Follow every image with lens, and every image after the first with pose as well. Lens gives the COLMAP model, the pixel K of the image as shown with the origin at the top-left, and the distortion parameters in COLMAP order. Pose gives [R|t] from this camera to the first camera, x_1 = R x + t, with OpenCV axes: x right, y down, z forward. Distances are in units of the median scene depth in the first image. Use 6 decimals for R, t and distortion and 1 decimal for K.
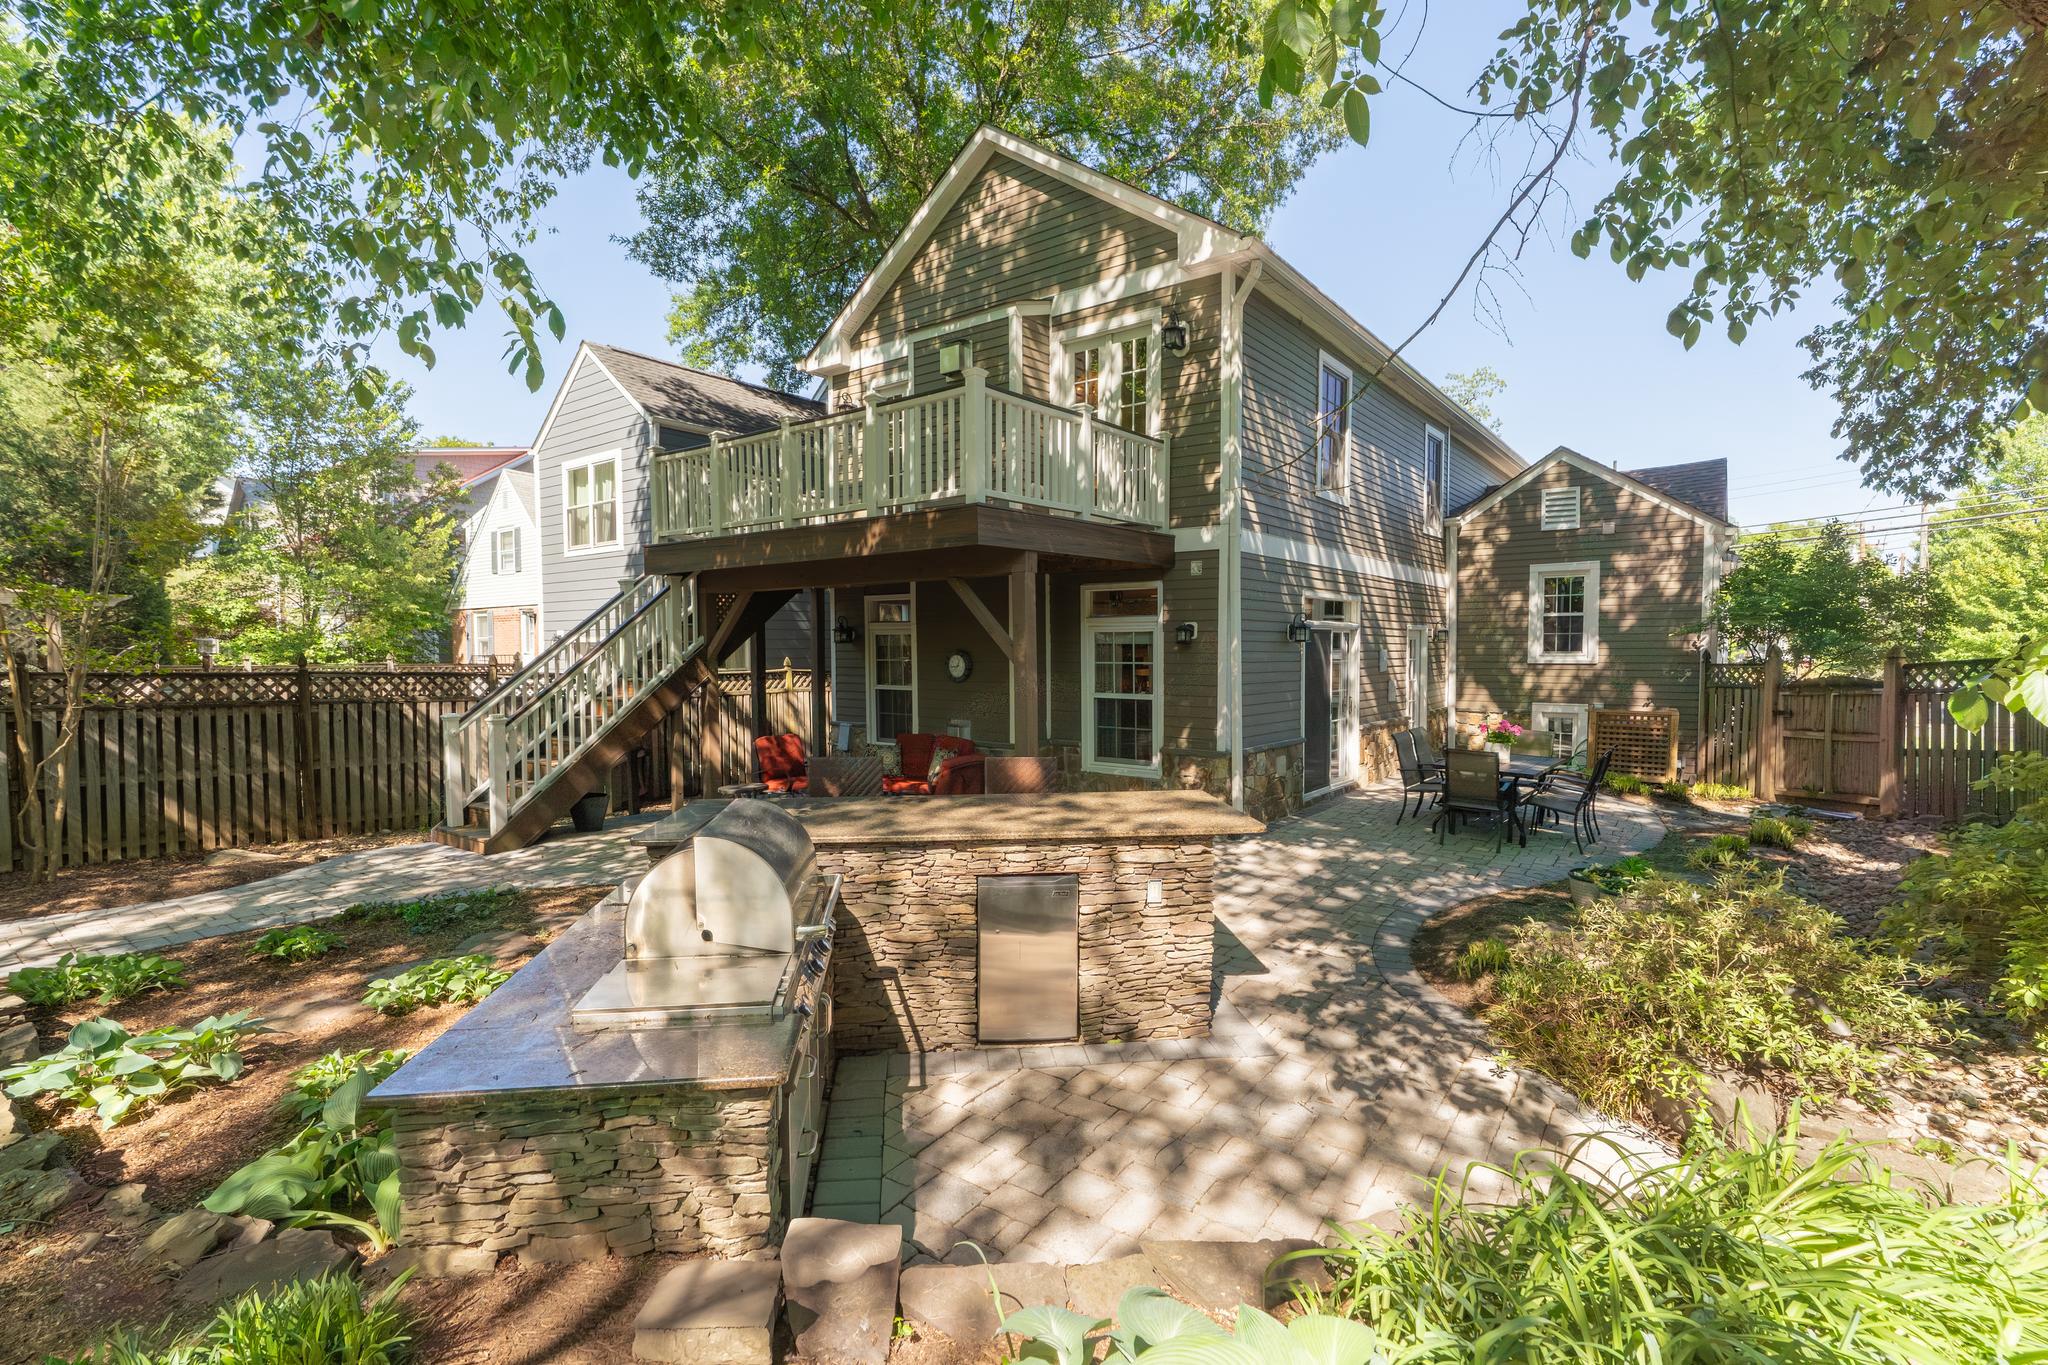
lens RADIAL K [[949.7, 0, 1011.1], [0, 949.7, 695.0], [0, 0, 1]] dist [-0.004900, -0.000351]
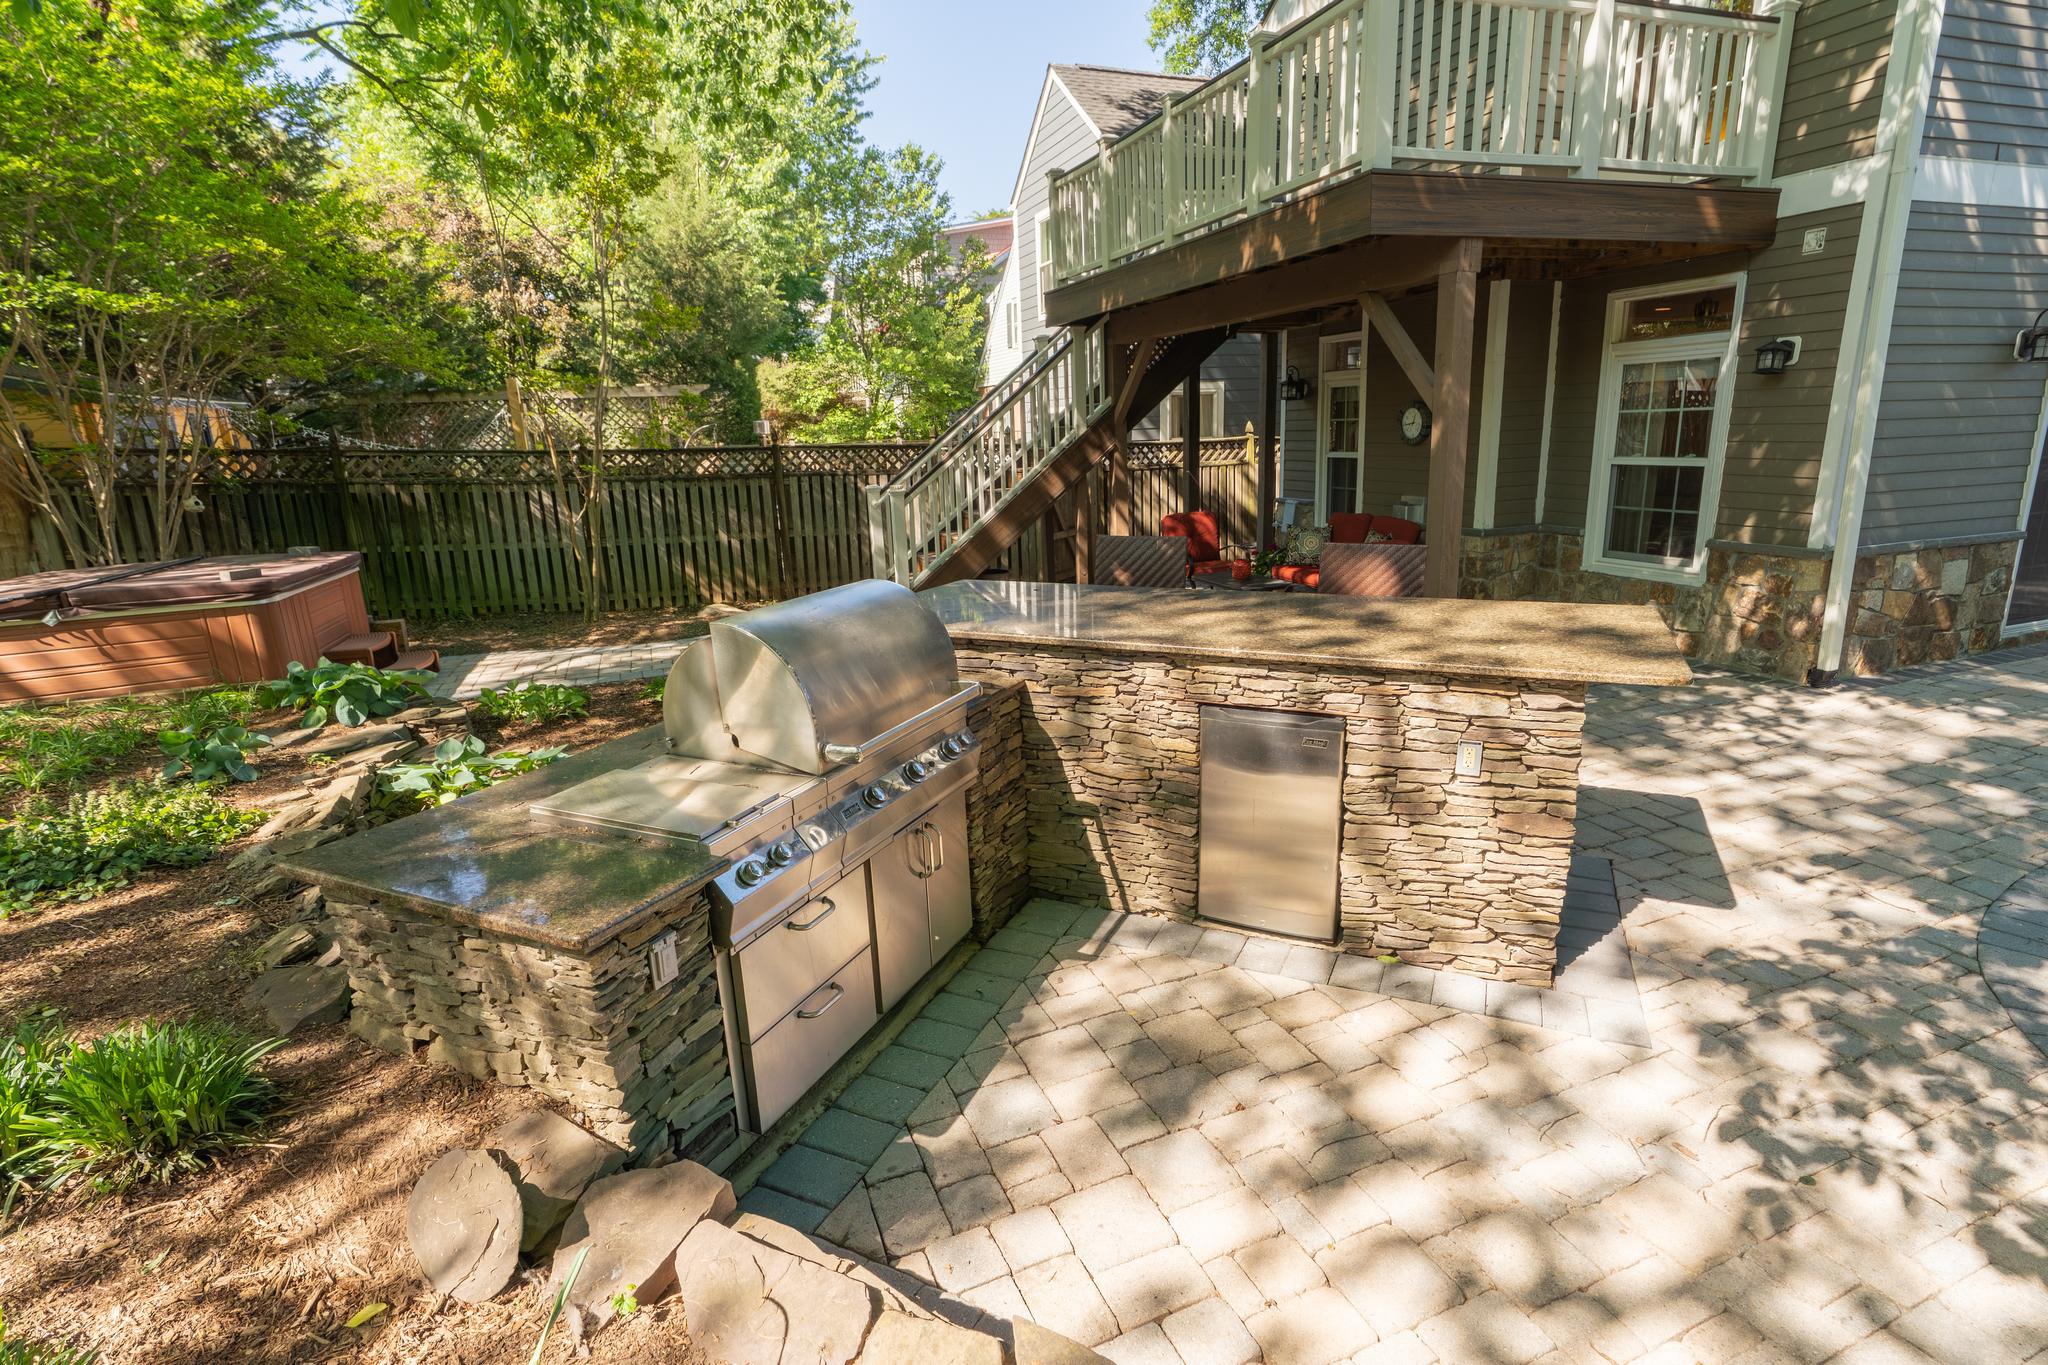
lens RADIAL K [[1004.9, 0, 1009.3], [0, 1004.9, 691.1], [0, 0, 1]] dist [-0.003955, 0.000715]
pose [[0.848728, 0.107951, -0.517694, 0.110933], [0.004196, 0.977538, 0.210718, 0.008820], [0.528813, -0.181015, 0.829211, 0.134713]]
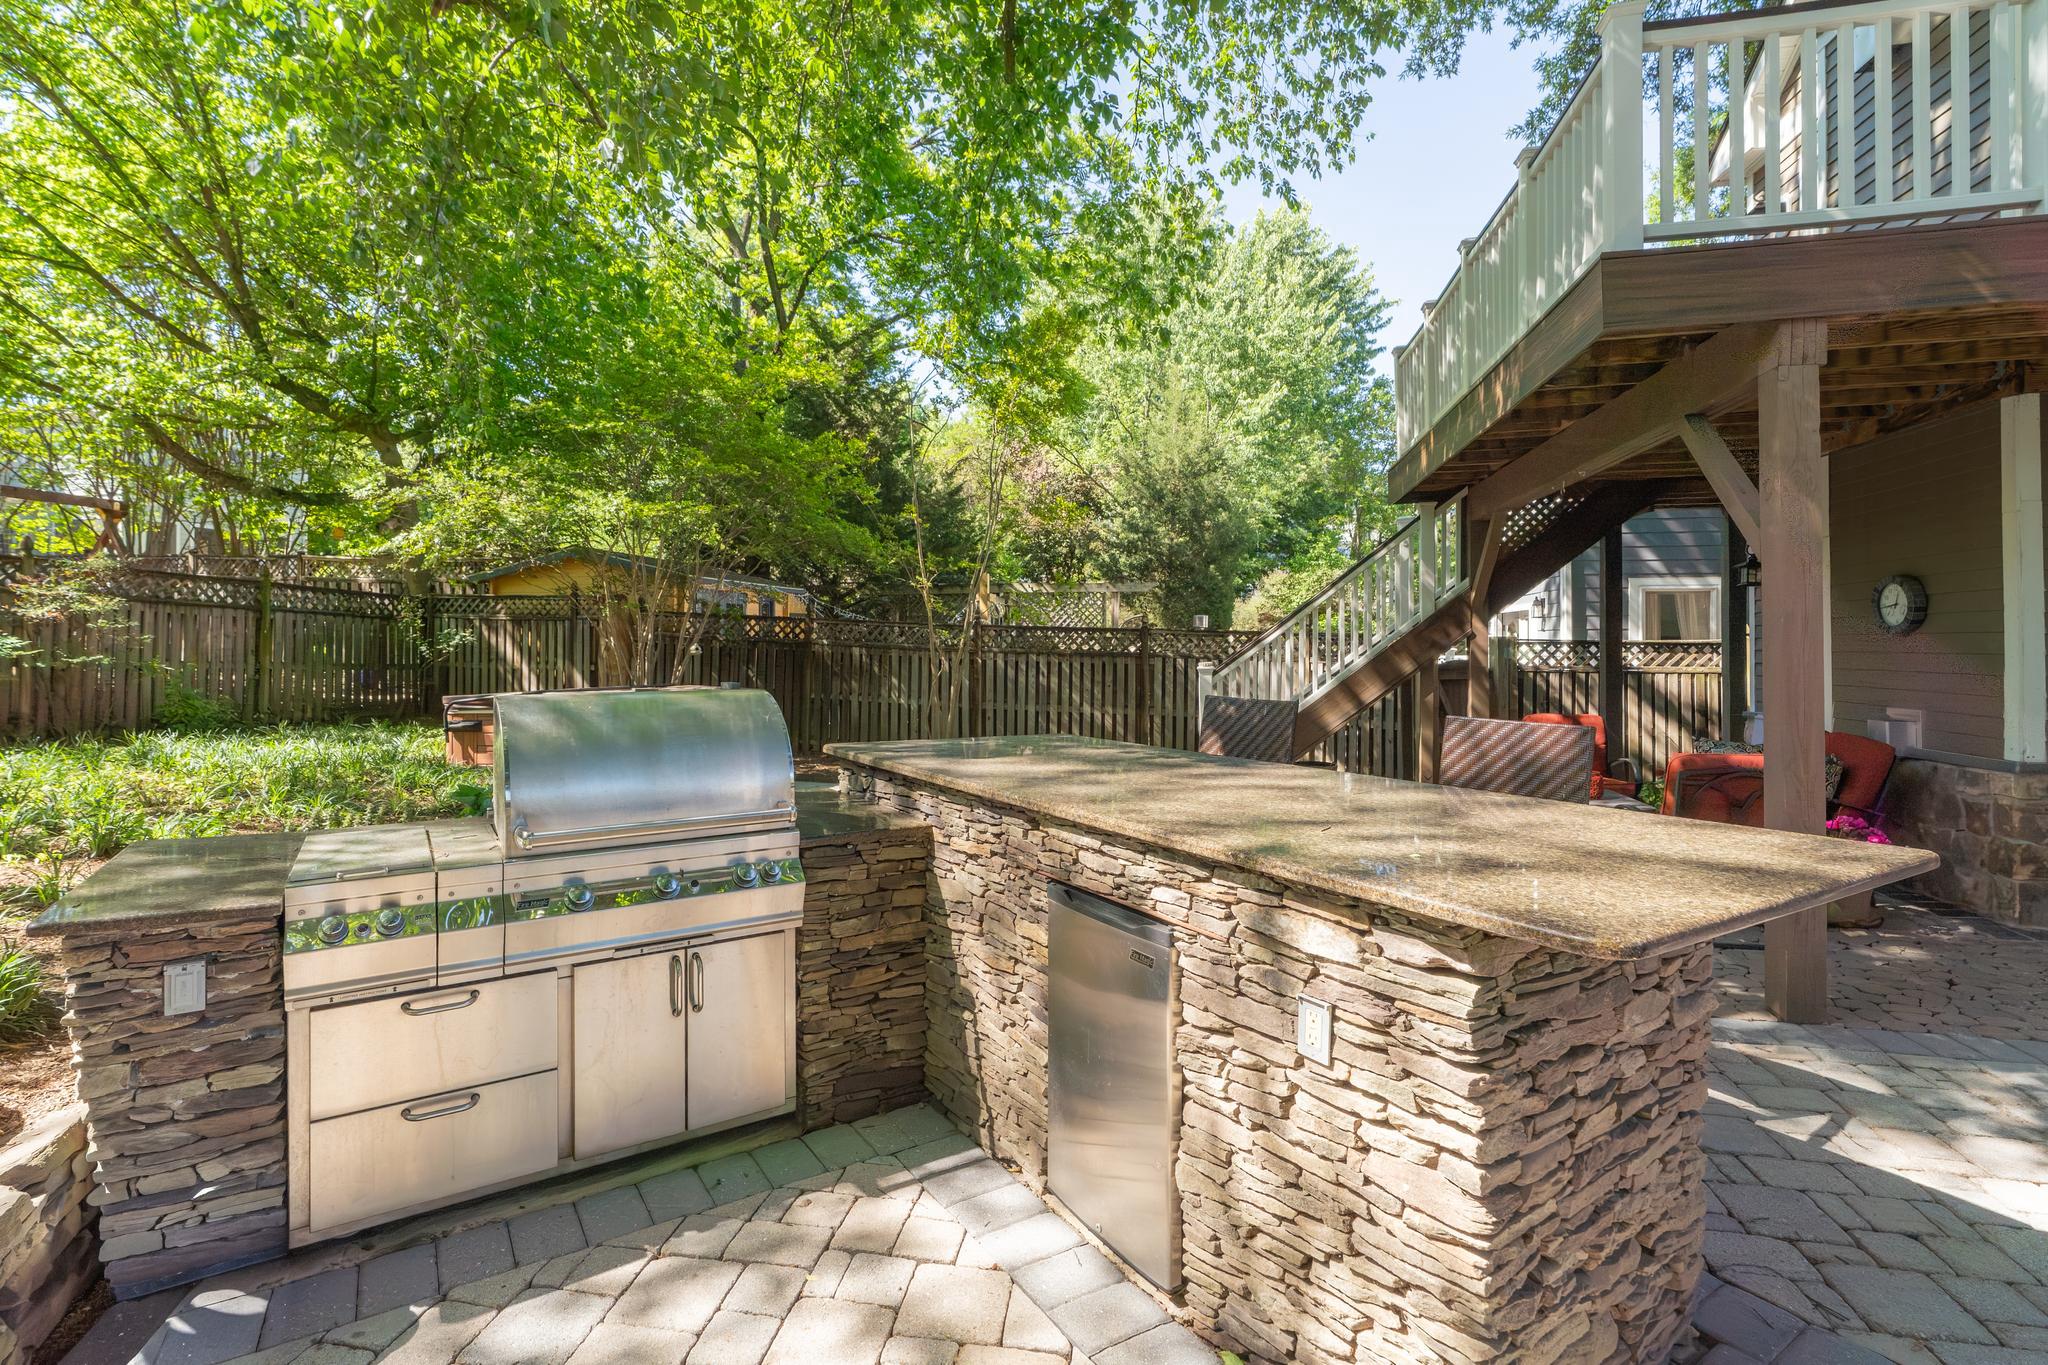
lens RADIAL K [[949.7, 0, 993.9], [0, 949.7, 647.5], [0, 0, 1]] dist [-0.004900, -0.000351]
pose [[0.432435, 0.004397, -0.901655, 0.206905], [-0.053982, 0.998321, -0.021022, 0.032896], [0.900048, 0.057764, 0.431946, 0.338679]]
